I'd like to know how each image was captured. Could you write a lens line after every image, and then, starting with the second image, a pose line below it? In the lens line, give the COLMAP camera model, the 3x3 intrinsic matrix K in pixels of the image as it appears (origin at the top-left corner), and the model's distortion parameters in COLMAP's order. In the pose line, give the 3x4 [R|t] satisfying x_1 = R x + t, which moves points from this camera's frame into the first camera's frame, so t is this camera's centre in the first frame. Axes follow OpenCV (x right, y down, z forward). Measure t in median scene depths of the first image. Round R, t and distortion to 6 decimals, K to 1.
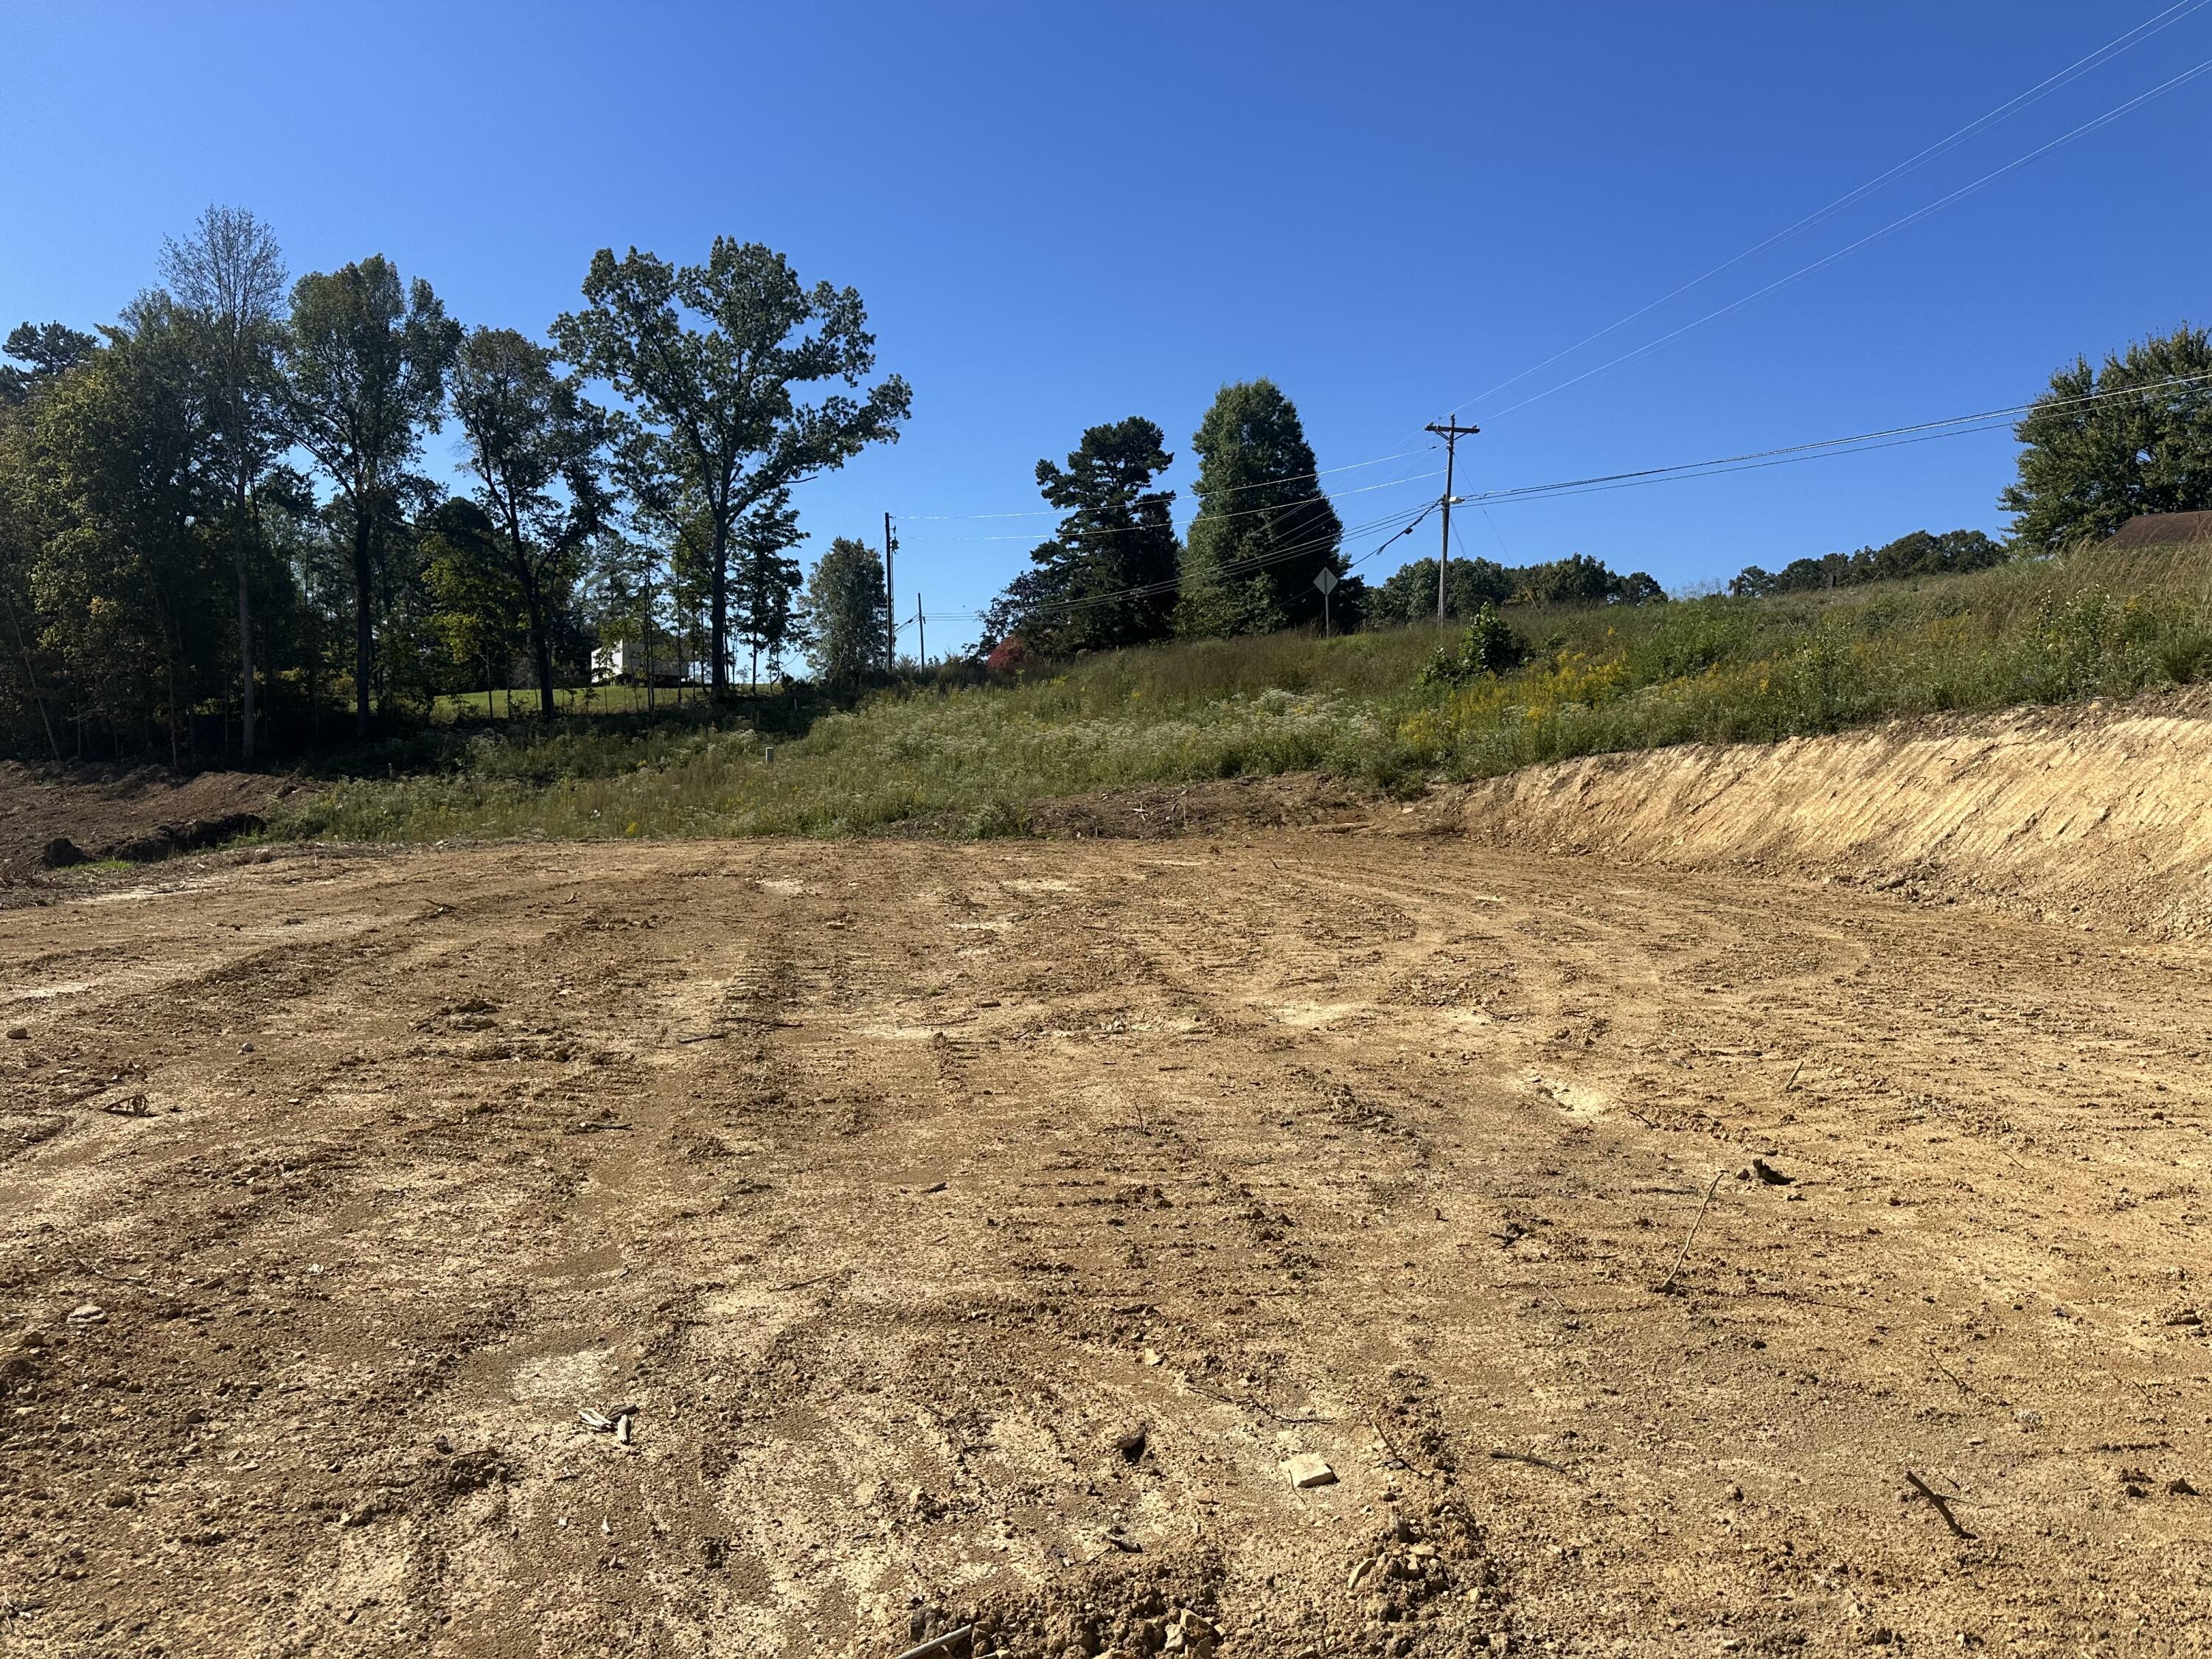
lens RADIAL K [[1541.5, 0, 1119.4], [0, 1541.5, 846.9], [0, 0, 1]] dist [0.057558, -0.076748]
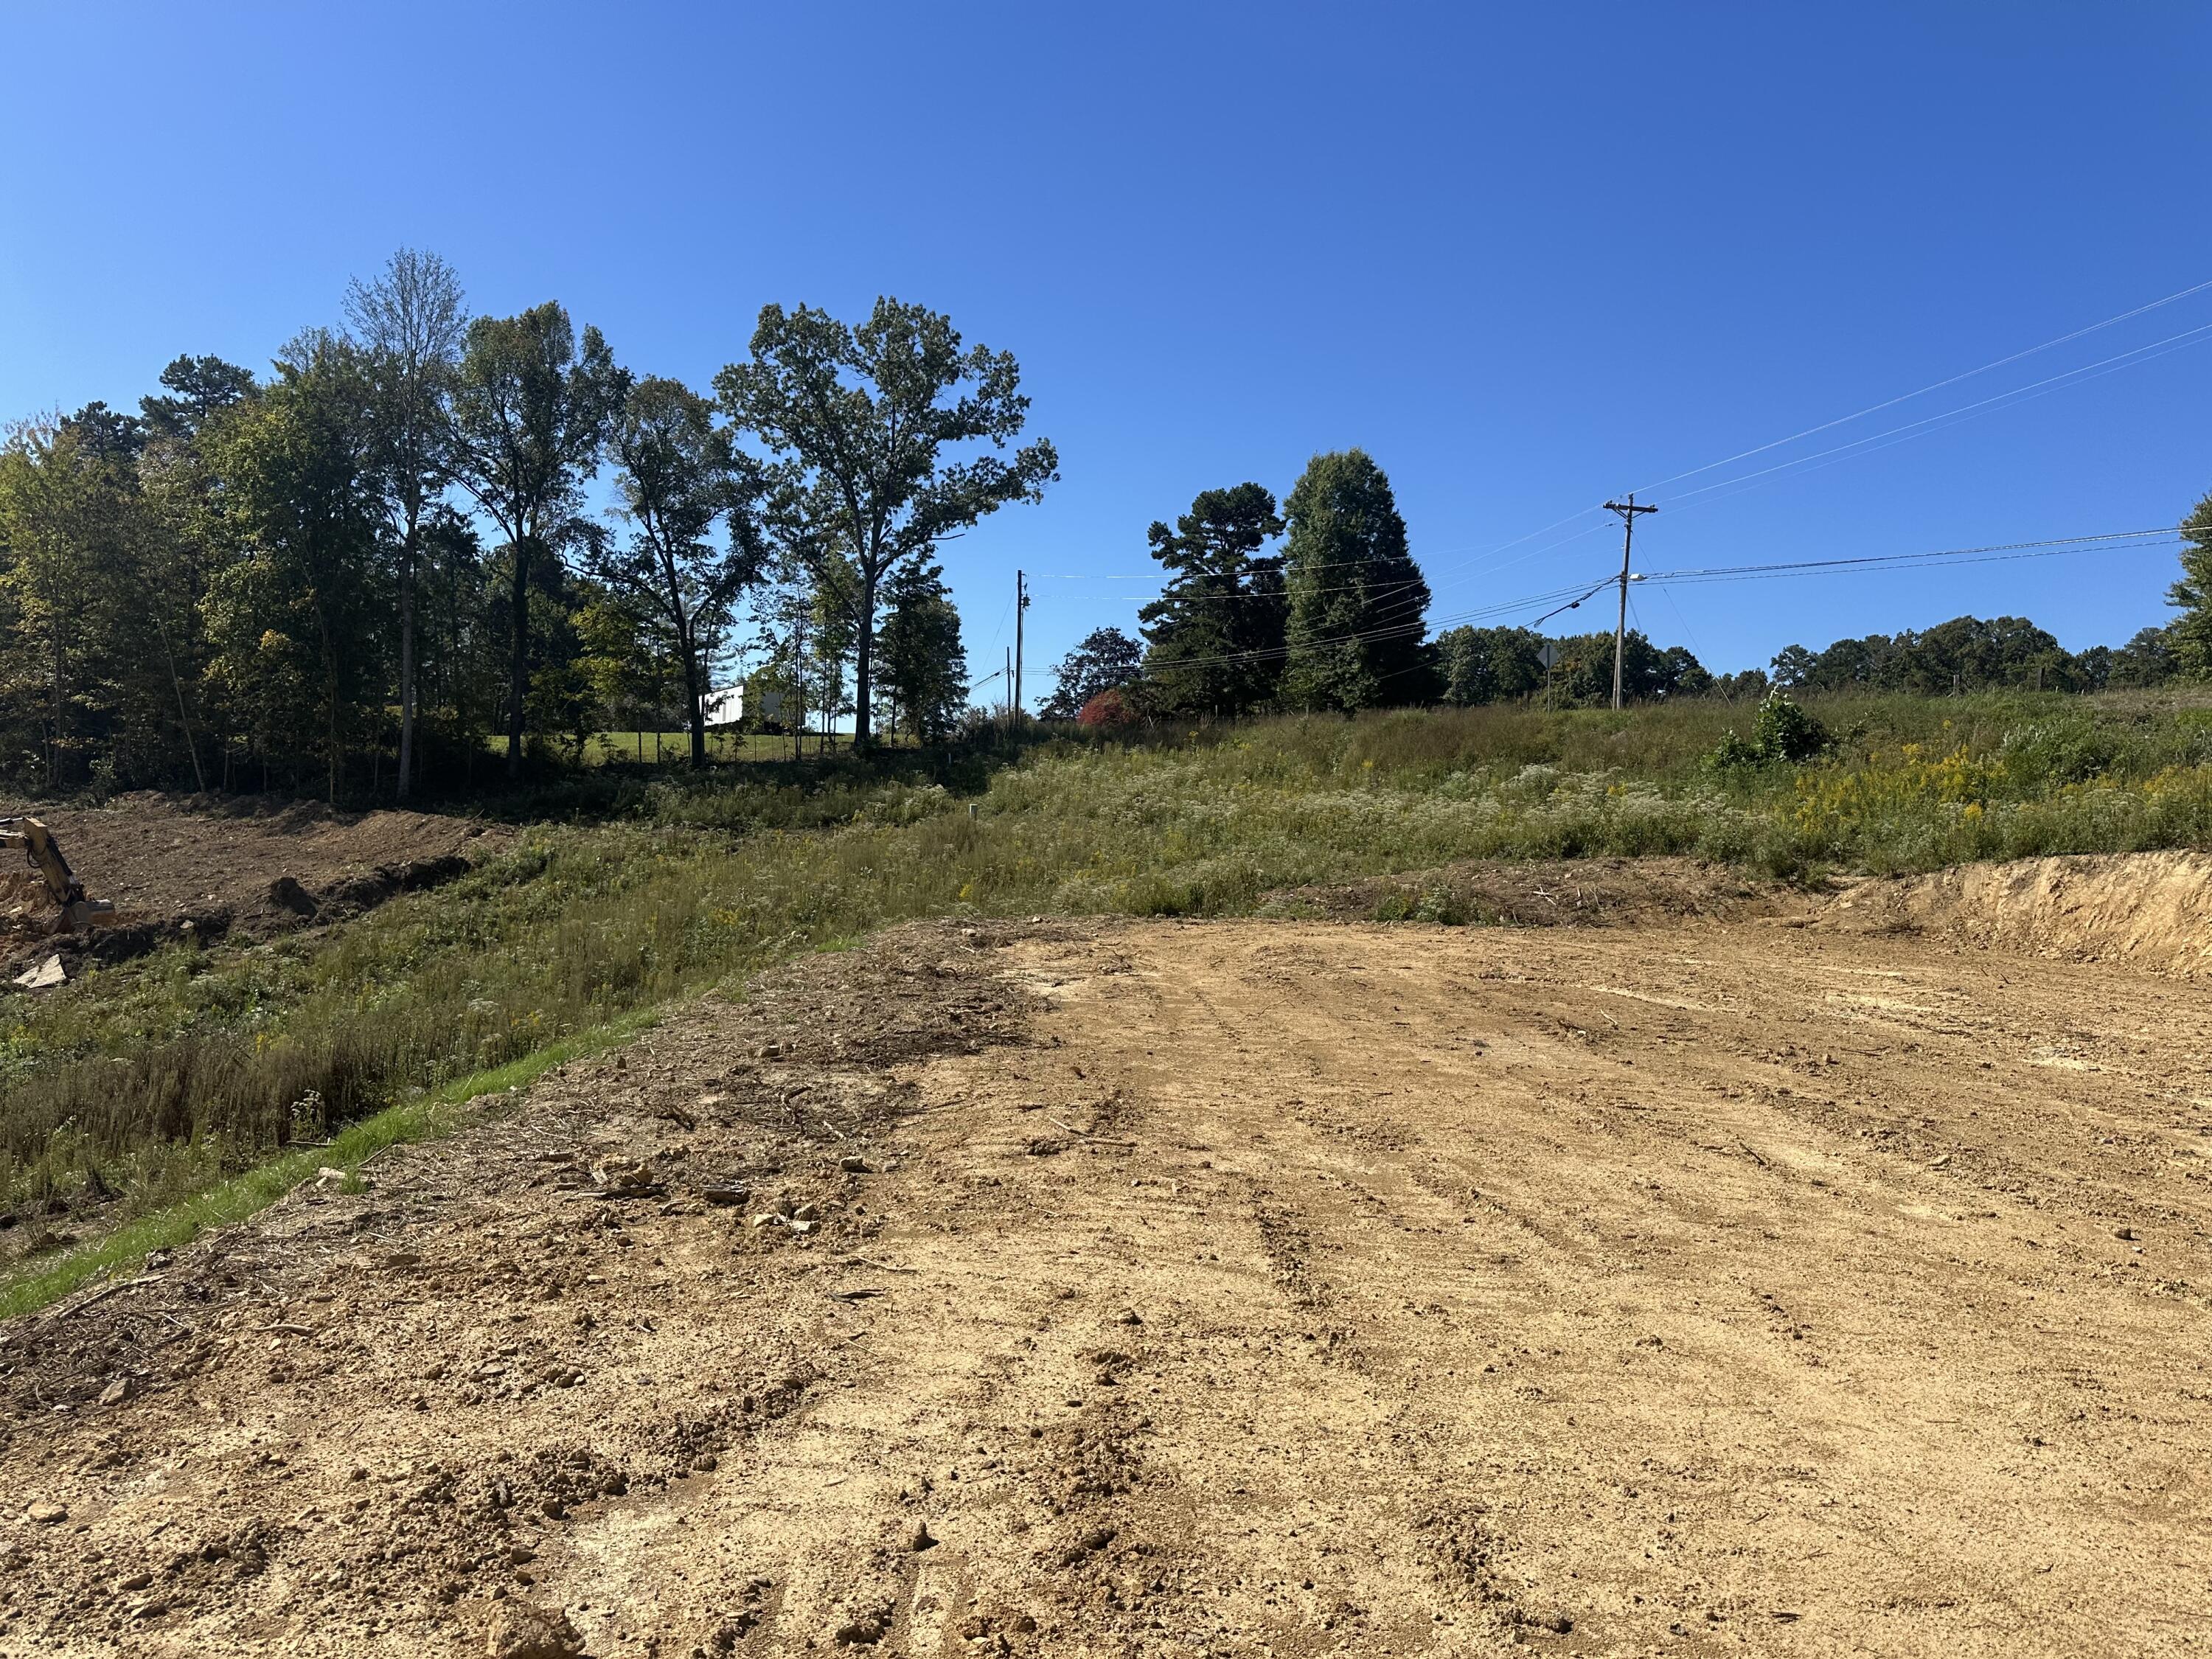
lens RADIAL K [[1541.5, 0, 1111.1], [0, 1541.5, 814.2], [0, 0, 1]] dist [0.057558, -0.076748]
pose [[0.999474, 0.031506, 0.007687, -0.110607], [-0.031038, 0.998010, -0.054896, -0.004855], [-0.009401, 0.054628, 0.998463, 0.007442]]
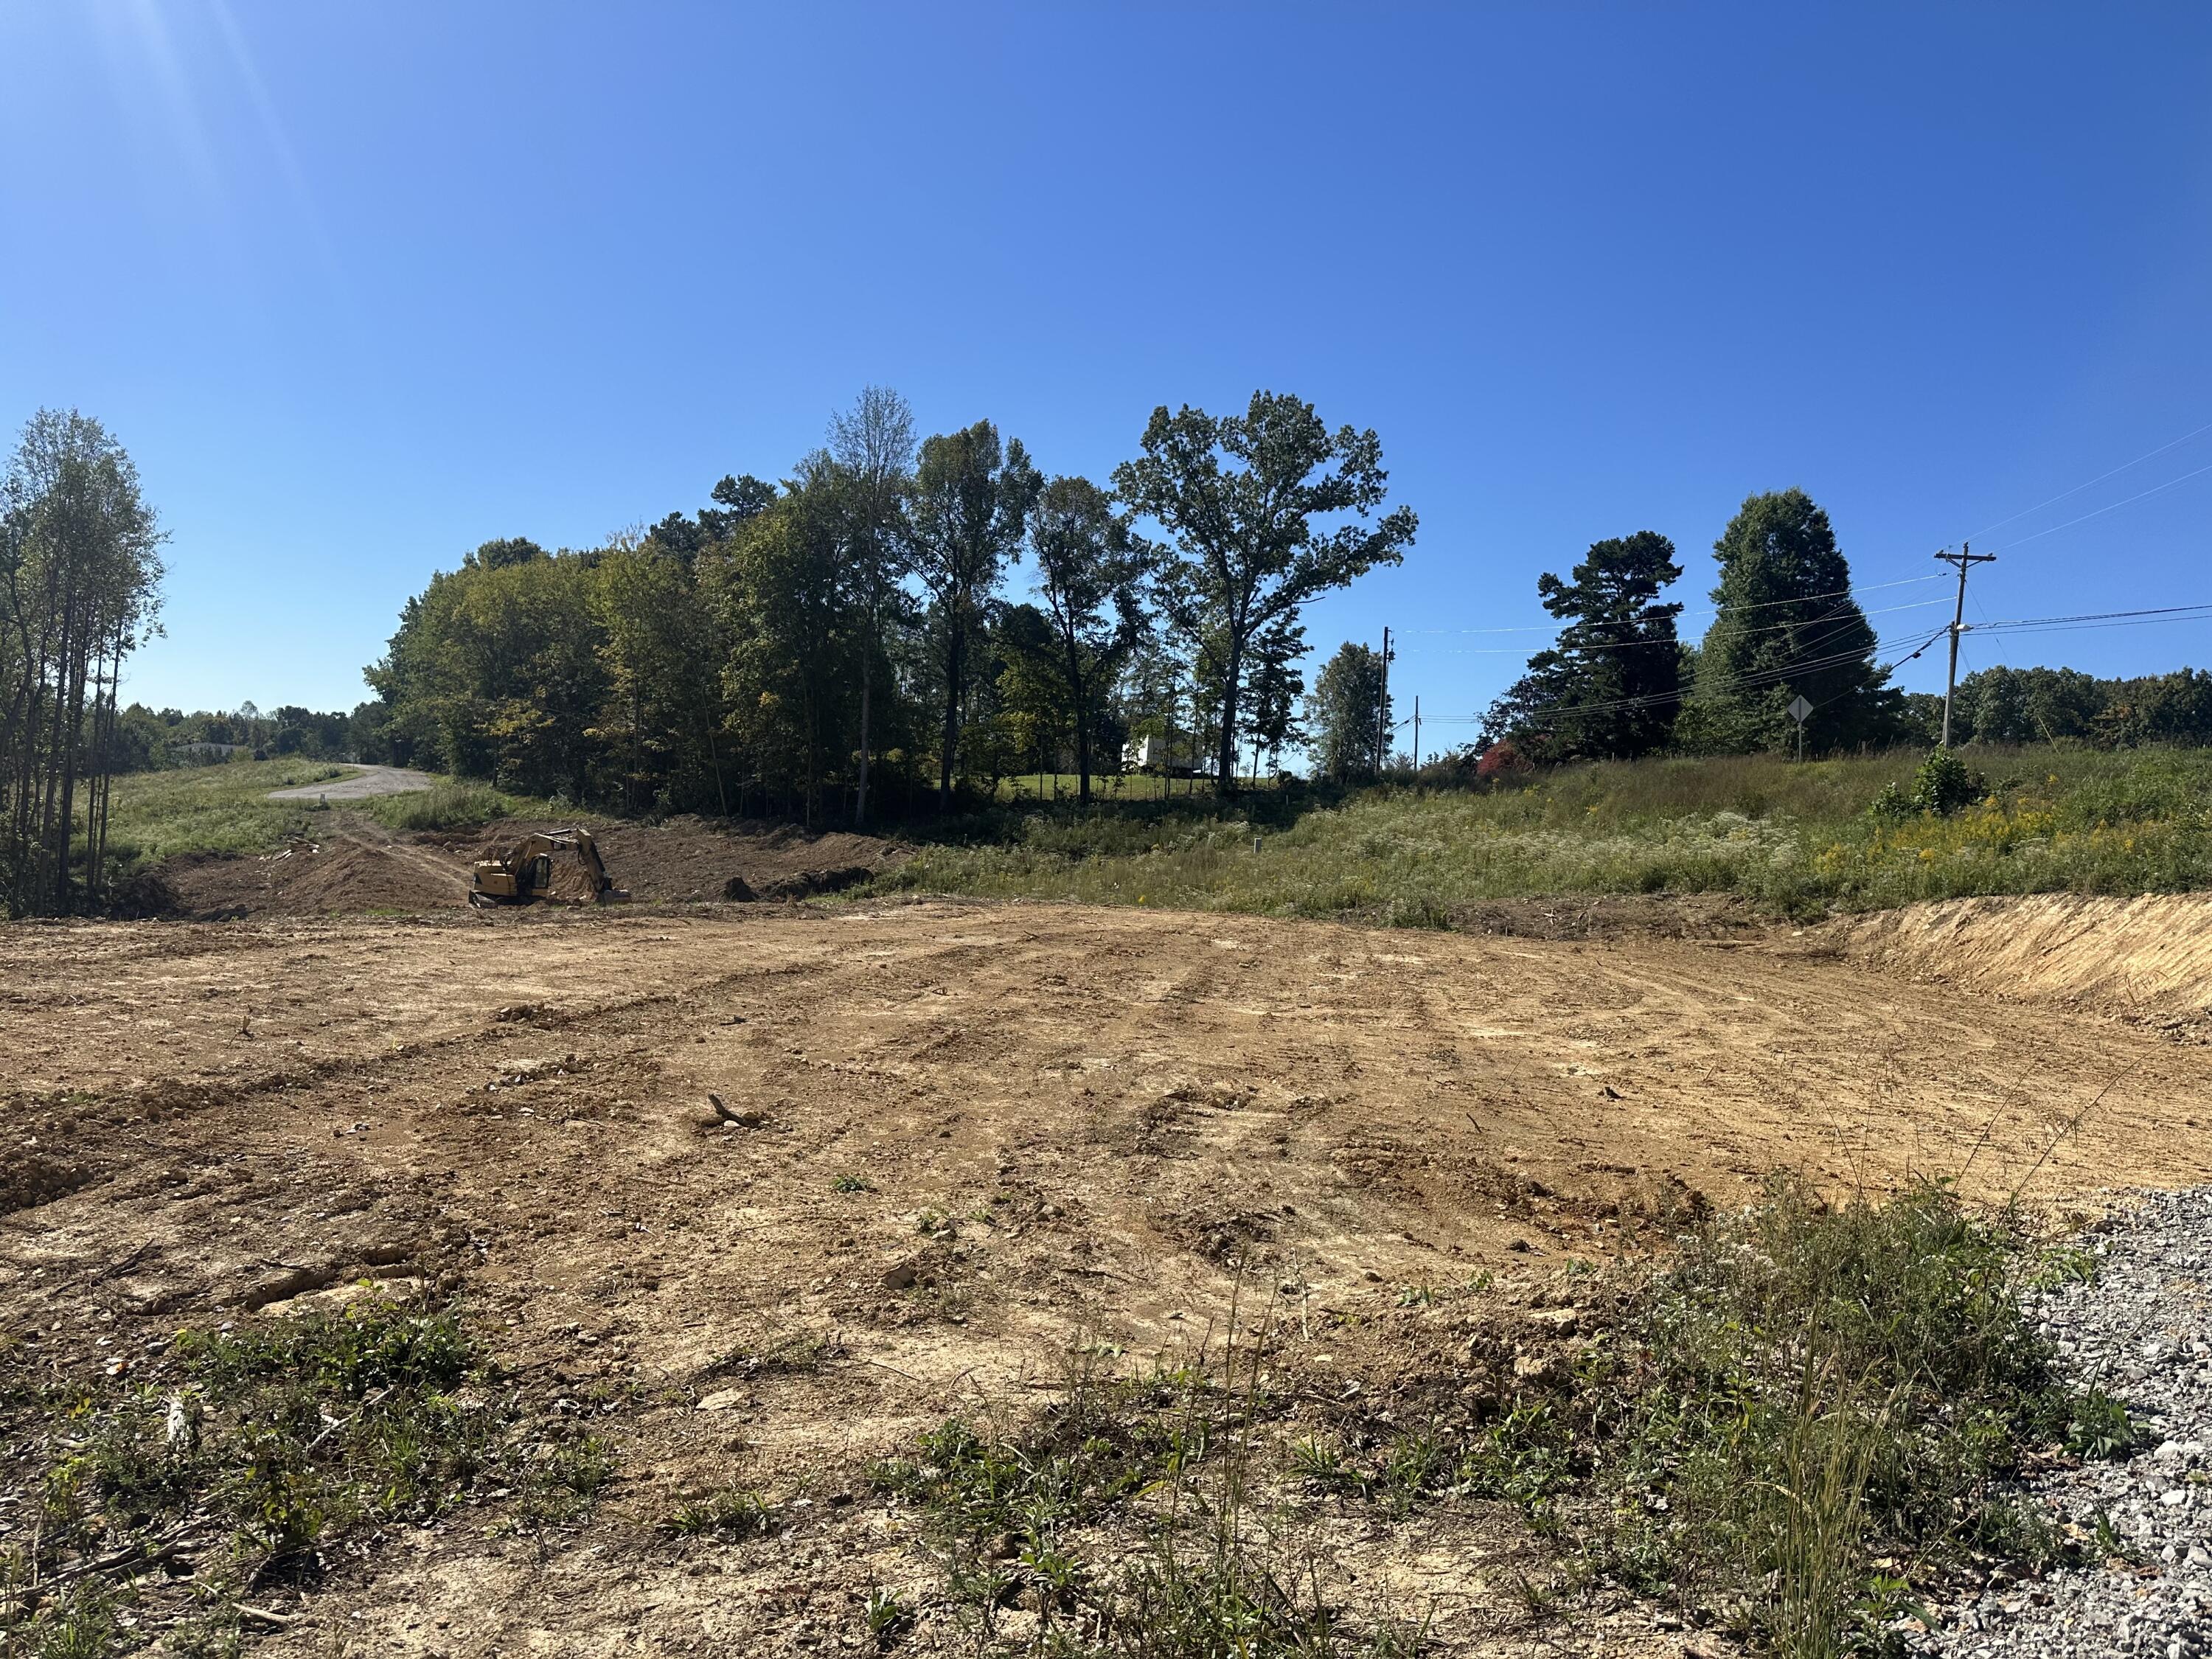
lens RADIAL K [[1541.5, 0, 1083.4], [0, 1541.5, 829.0], [0, 0, 1]] dist [0.057558, -0.076748]
pose [[0.938296, 0.055921, -0.341282, 0.031995], [-0.078889, 0.995431, -0.053786, 0.001036], [0.336715, 0.077391, 0.938421, -0.095851]]
